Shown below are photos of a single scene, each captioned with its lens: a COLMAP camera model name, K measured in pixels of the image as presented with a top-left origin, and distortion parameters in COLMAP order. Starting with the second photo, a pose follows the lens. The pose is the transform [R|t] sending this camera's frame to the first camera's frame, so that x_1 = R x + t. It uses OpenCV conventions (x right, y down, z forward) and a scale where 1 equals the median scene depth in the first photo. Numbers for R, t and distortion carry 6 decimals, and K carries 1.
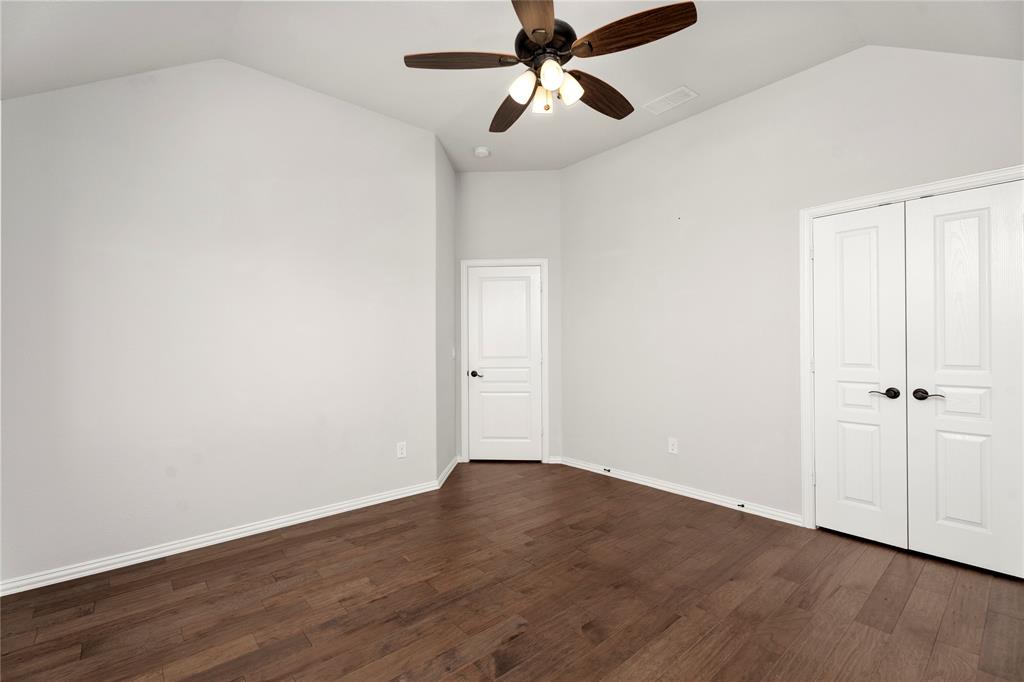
lens RADIAL K [[454.2, 0, 508.5], [0, 454.2, 340.9], [0, 0, 1]] dist [0.001819, 0.000029]
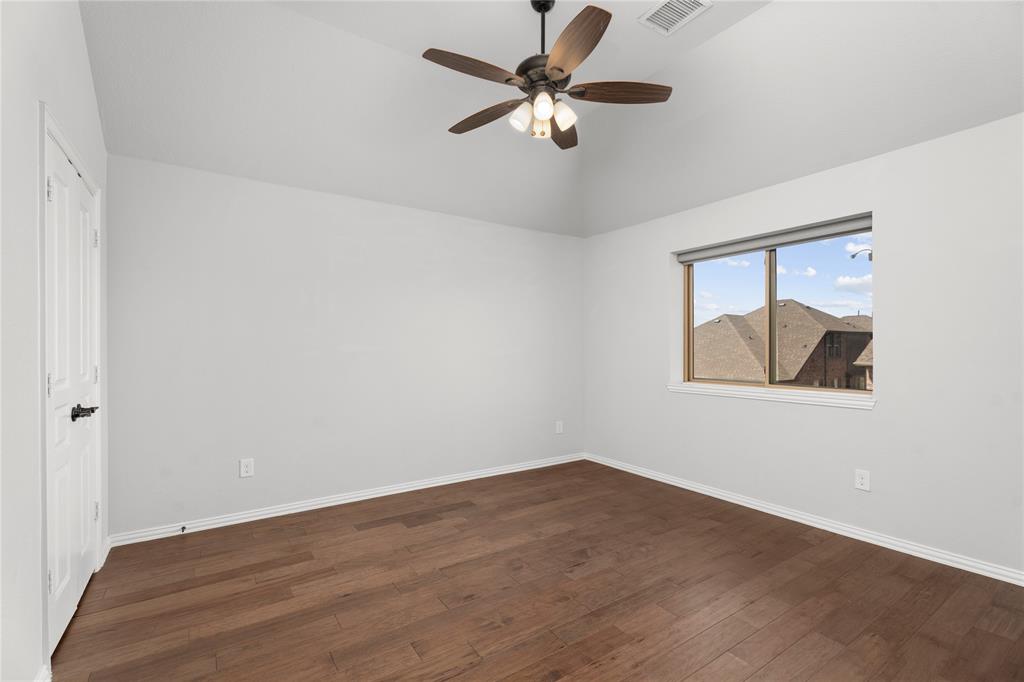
lens RADIAL K [[454.2, 0, 508.5], [0, 454.2, 340.9], [0, 0, 1]] dist [0.001819, 0.000029]
pose [[-0.992477, 0.008053, 0.122163, 0.037836], [0.005922, 0.999824, -0.017796, 0.012310], [-0.122285, -0.016938, -0.992350, 2.195513]]
